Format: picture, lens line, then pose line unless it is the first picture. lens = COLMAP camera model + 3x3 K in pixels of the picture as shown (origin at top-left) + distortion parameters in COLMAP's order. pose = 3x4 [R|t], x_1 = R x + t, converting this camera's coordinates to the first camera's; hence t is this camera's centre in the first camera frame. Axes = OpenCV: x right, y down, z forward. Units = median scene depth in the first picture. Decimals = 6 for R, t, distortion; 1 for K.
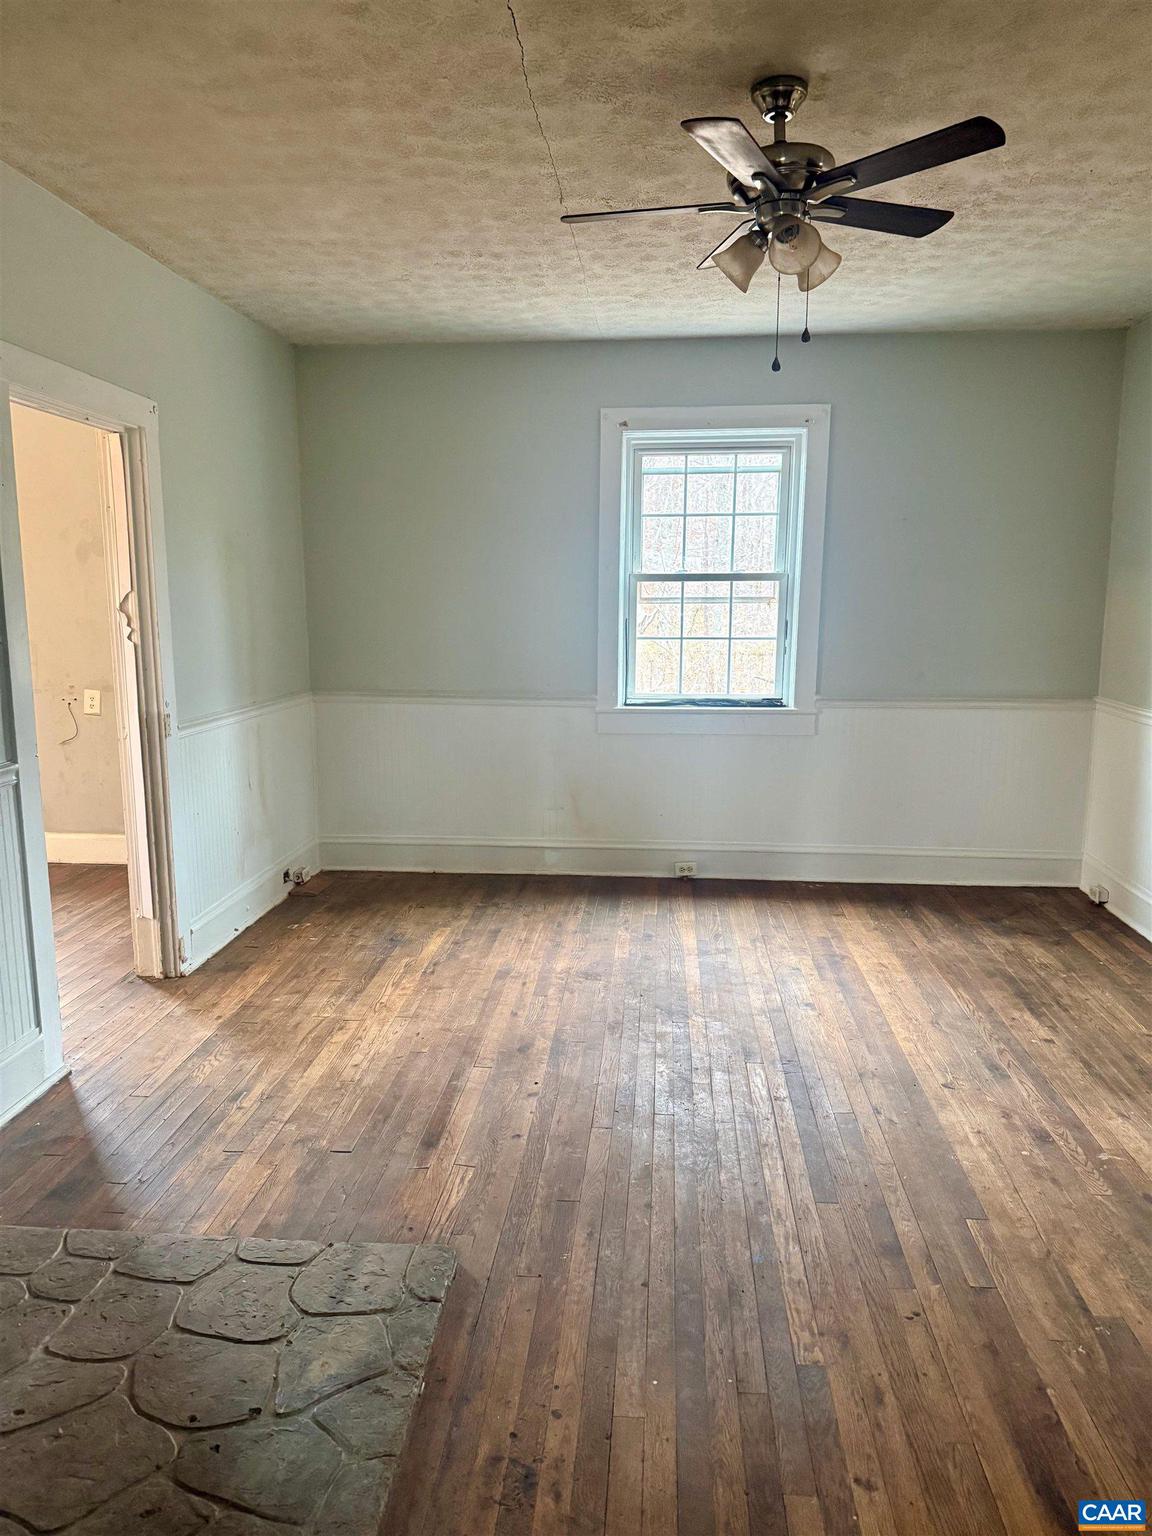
lens RADIAL K [[1079.4, 0, 571.9], [0, 1079.4, 772.6], [0, 0, 1]] dist [0.035065, -0.008373]
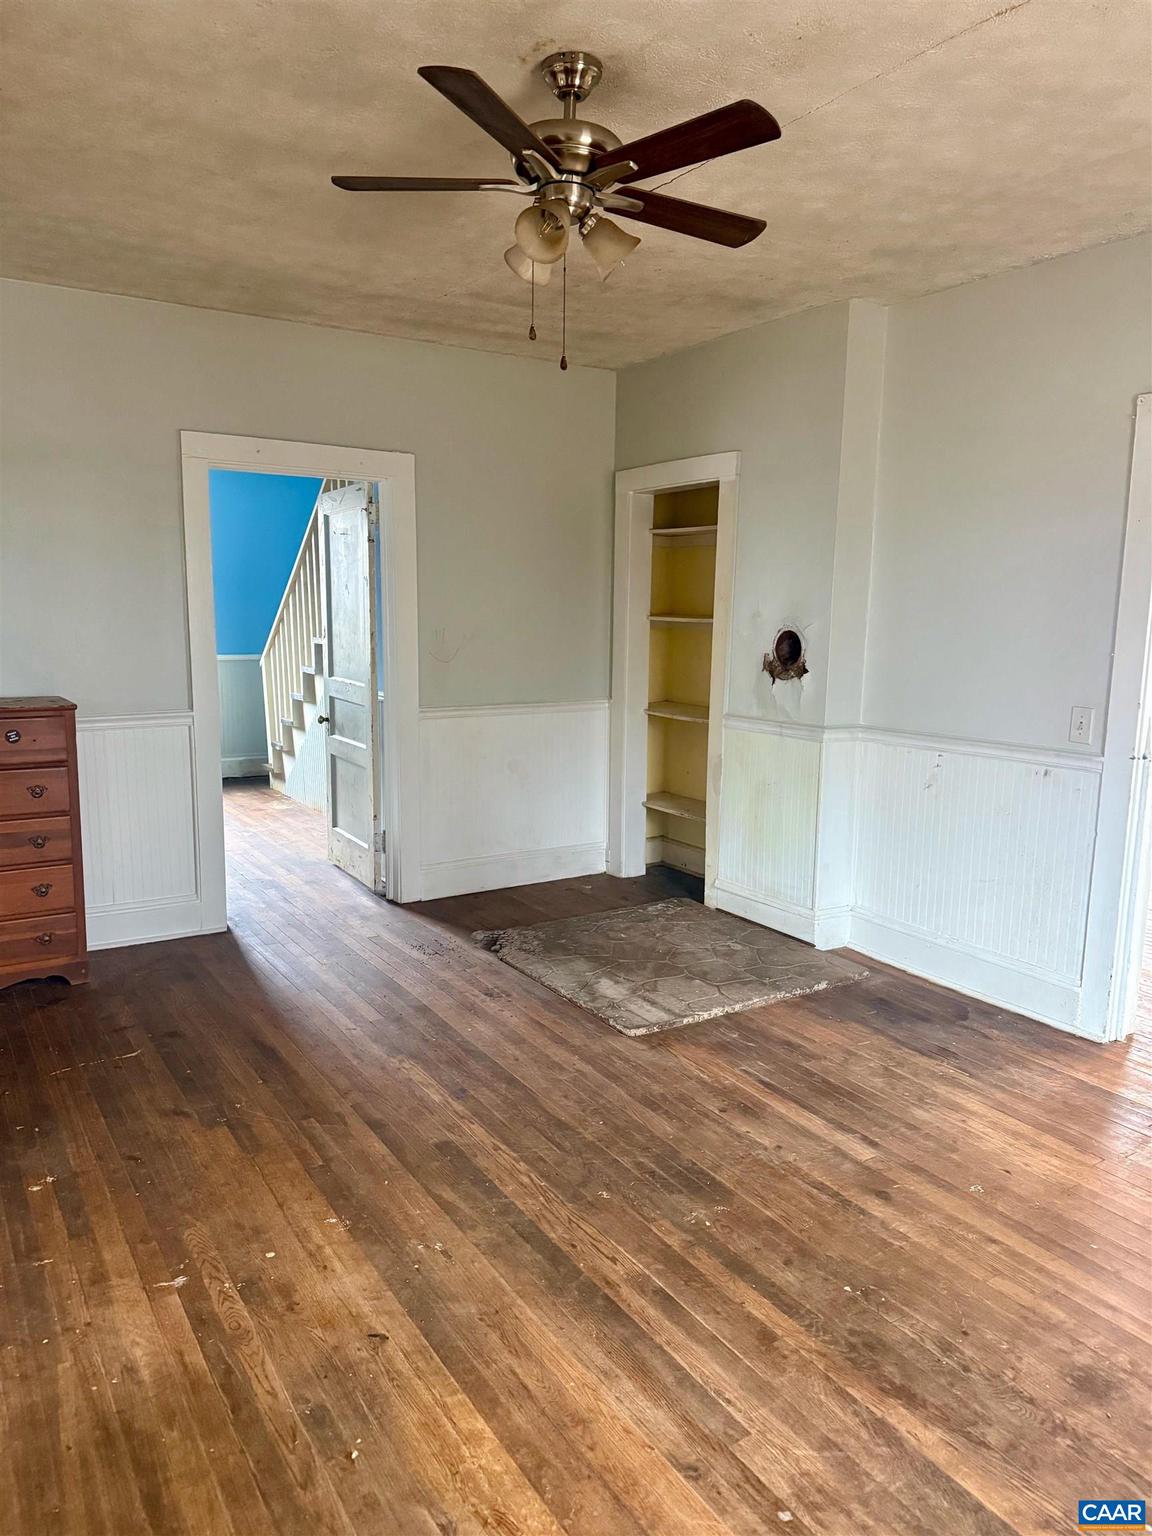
lens RADIAL K [[1079.4, 0, 577.5], [0, 1079.4, 770.7], [0, 0, 1]] dist [0.035065, -0.008373]
pose [[-0.791411, 0.086113, -0.605188, 0.629933], [-0.117550, 0.950111, 0.288914, -0.256943], [0.599875, 0.299789, -0.741806, 1.477077]]
